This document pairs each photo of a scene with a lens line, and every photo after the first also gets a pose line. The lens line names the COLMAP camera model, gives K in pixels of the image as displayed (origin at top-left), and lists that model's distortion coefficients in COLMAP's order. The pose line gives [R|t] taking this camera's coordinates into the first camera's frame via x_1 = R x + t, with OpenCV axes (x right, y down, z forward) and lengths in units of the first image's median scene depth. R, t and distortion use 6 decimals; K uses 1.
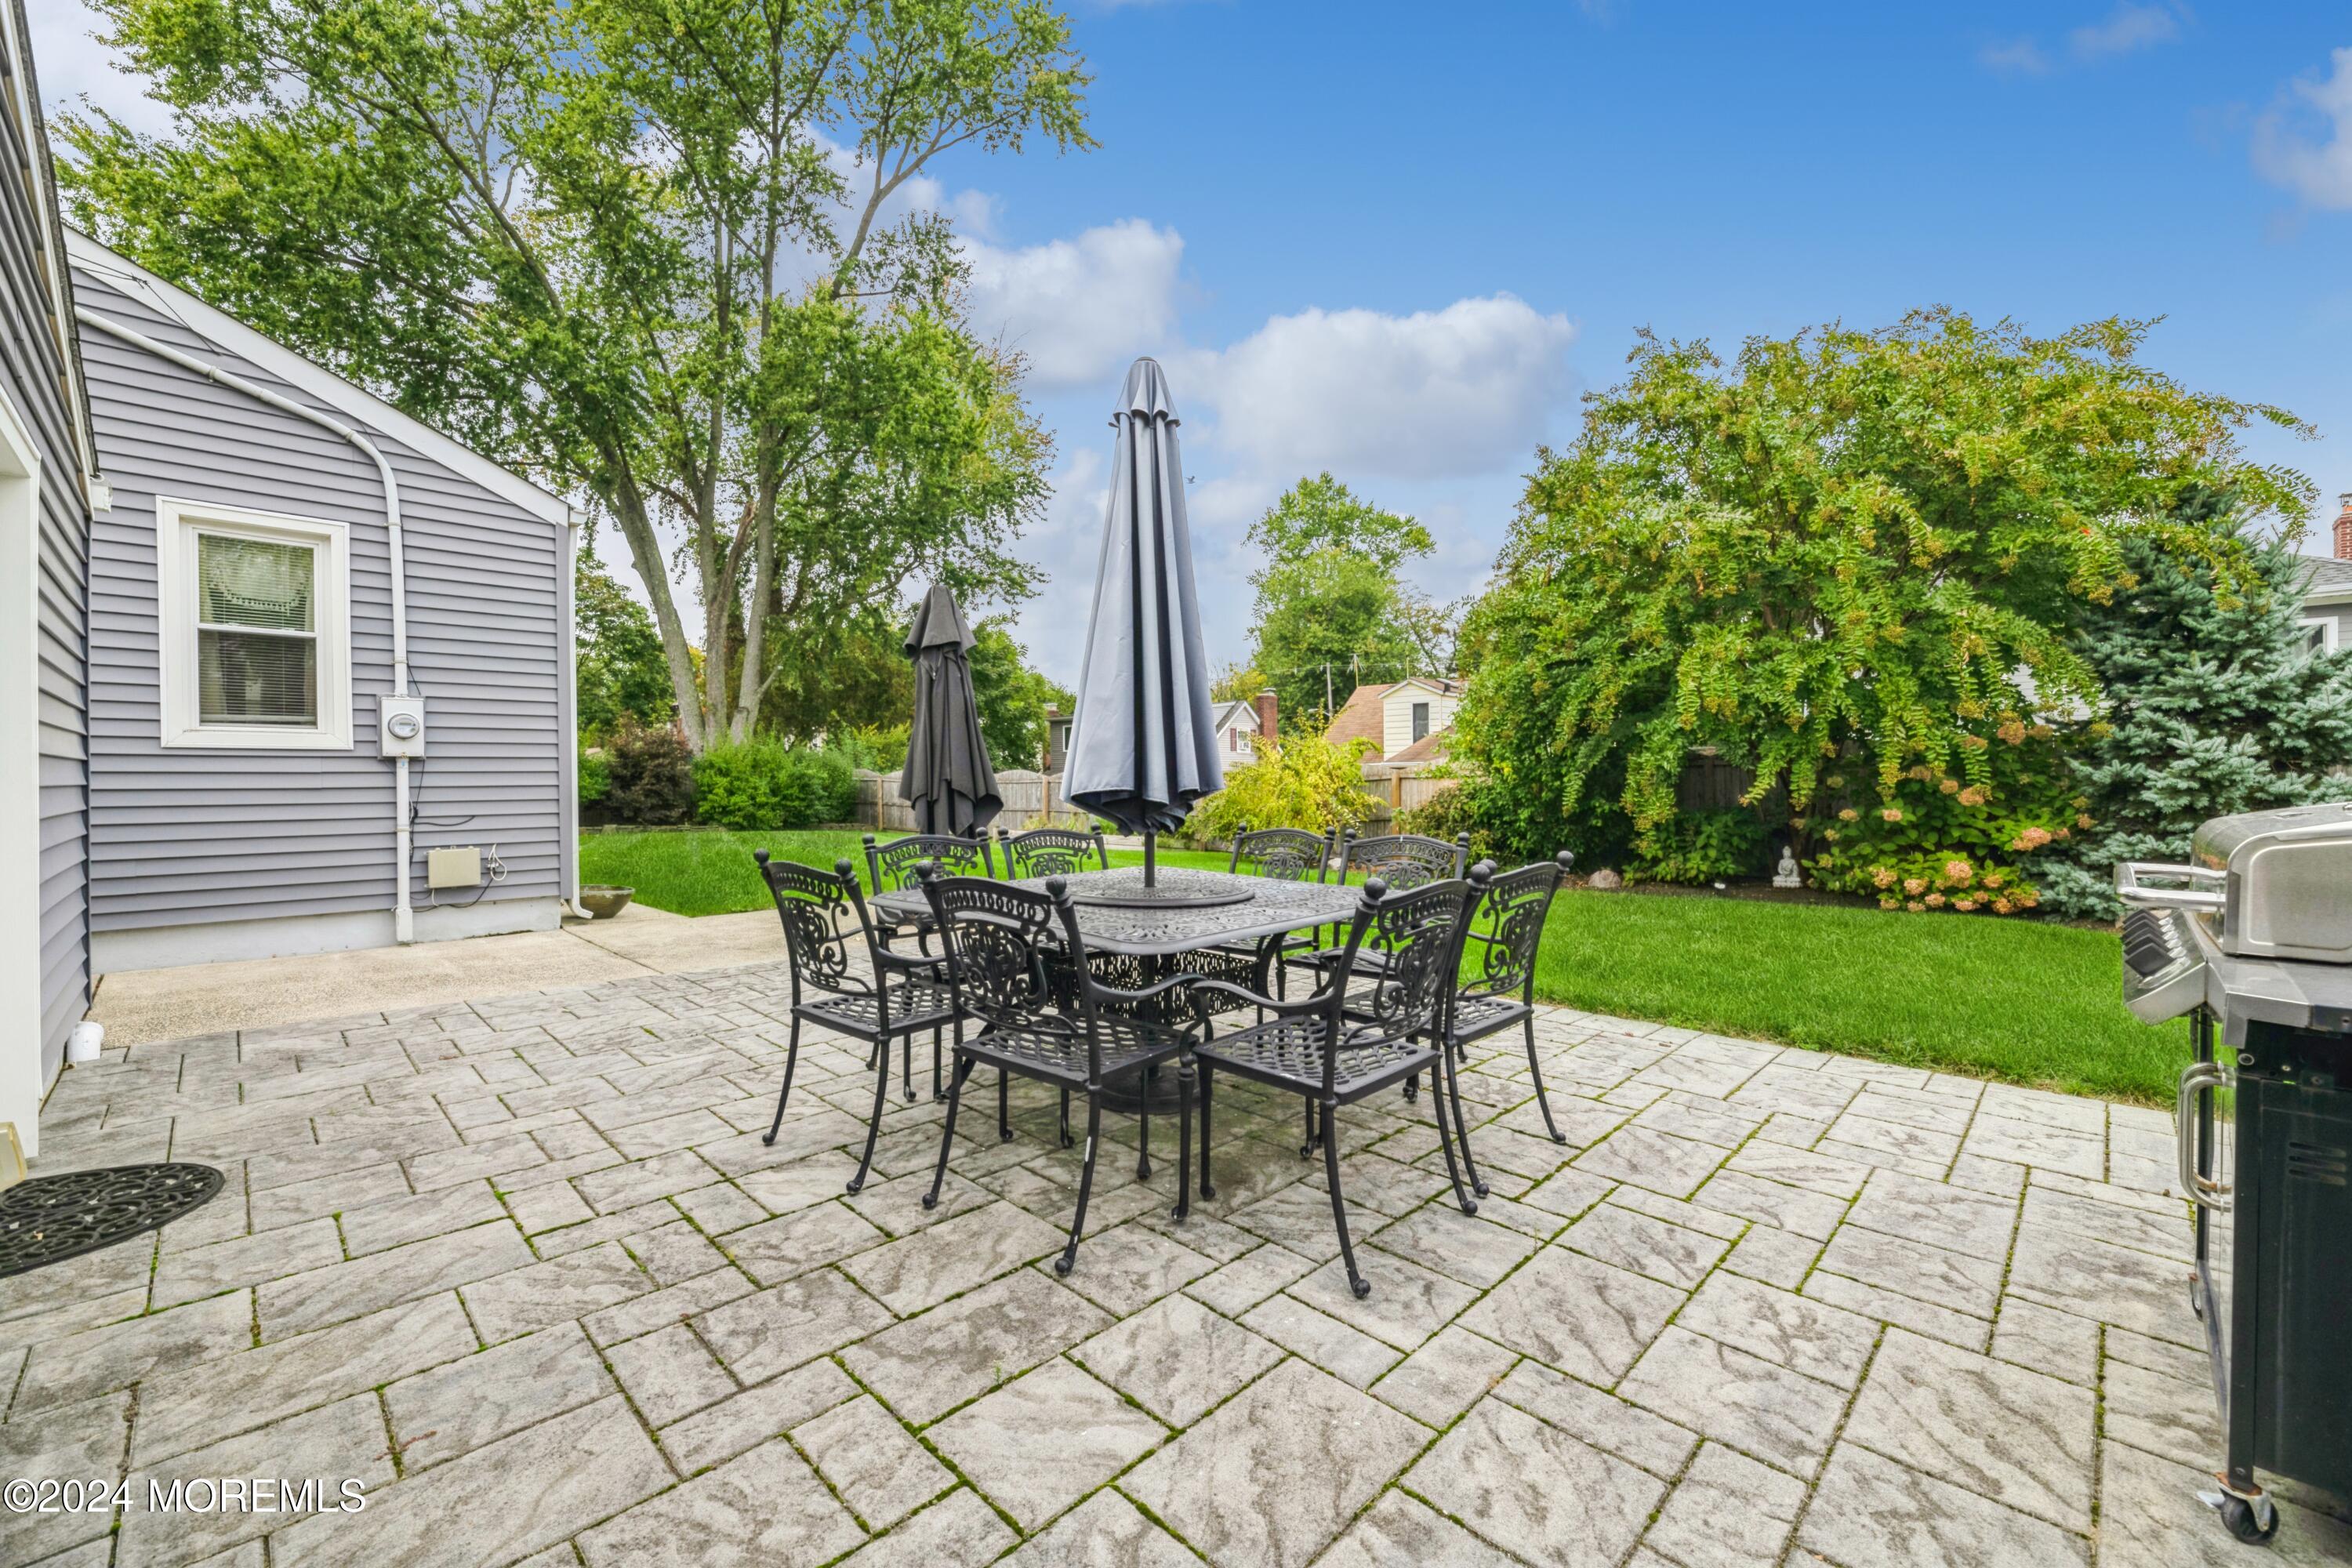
lens RADIAL K [[963.8, 0, 1163.6], [0, 963.8, 766.7], [0, 0, 1]] dist [0.000016, -0.000459]
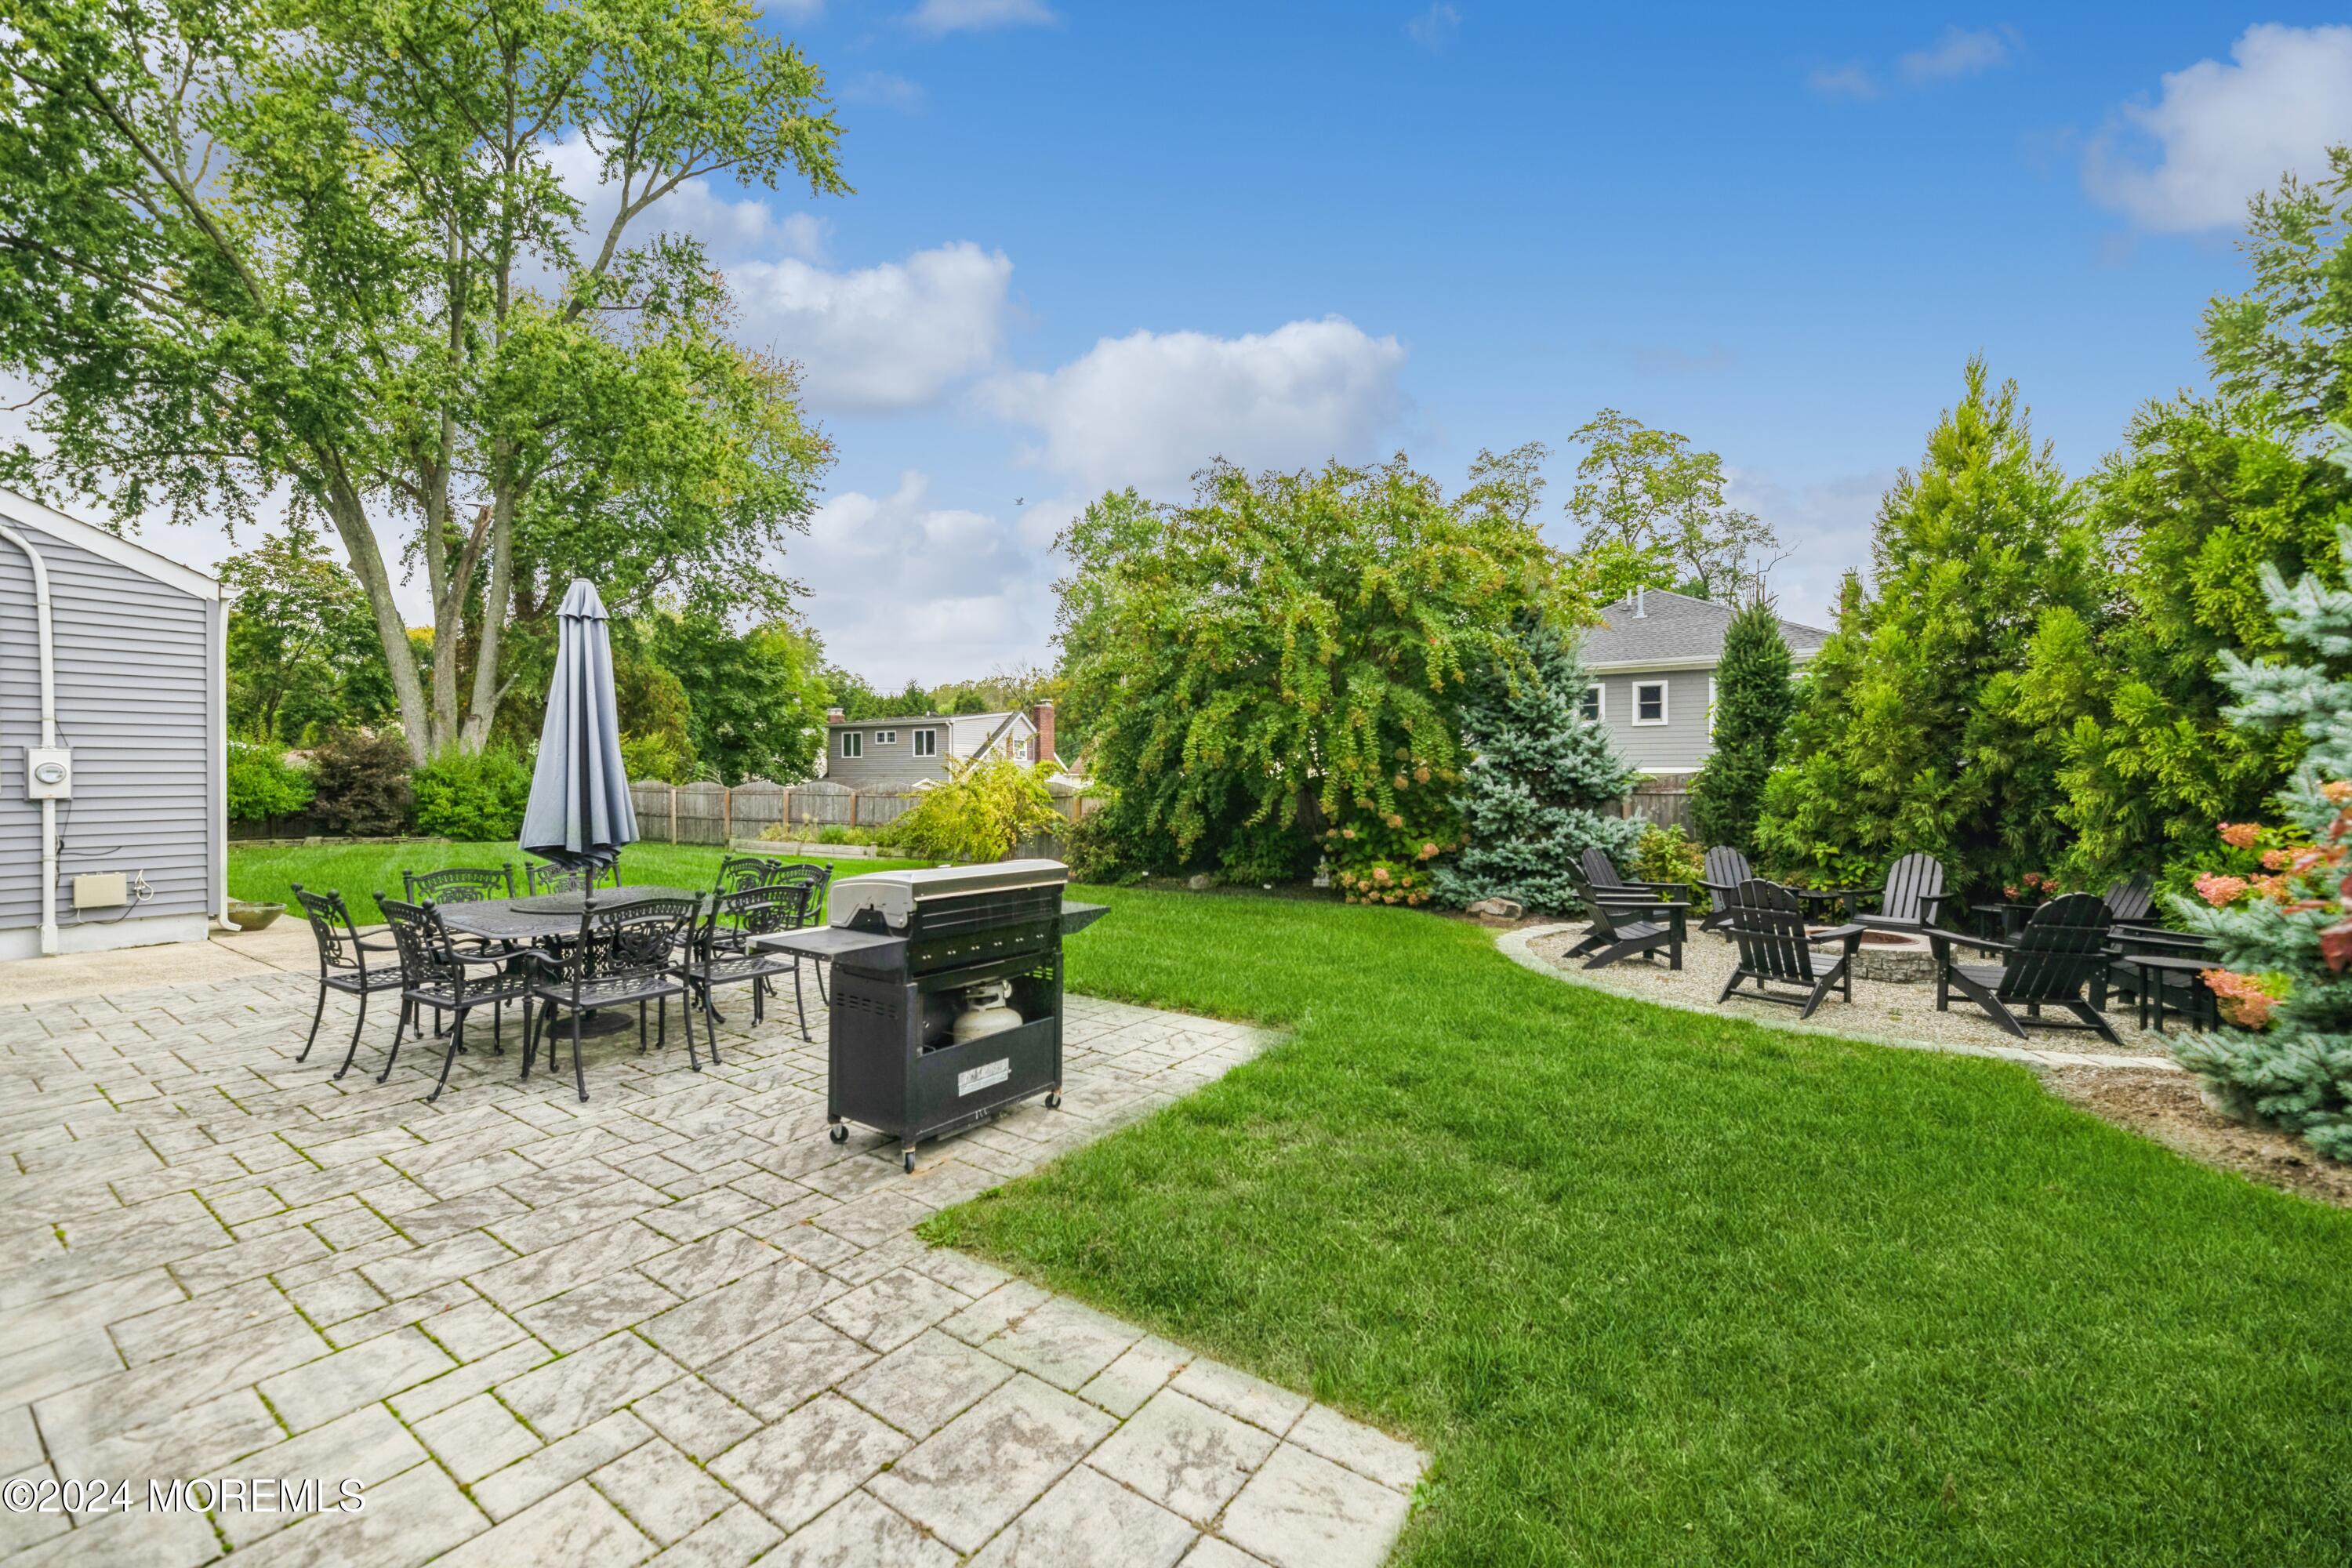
lens RADIAL K [[963.8, 0, 1163.6], [0, 963.8, 766.7], [0, 0, 1]] dist [0.000016, -0.000459]
pose [[0.983651, 0.008196, 0.179900, 0.096236], [-0.008015, 0.999966, -0.001735, -0.015870], [-0.179908, 0.000265, 0.983683, -0.115045]]
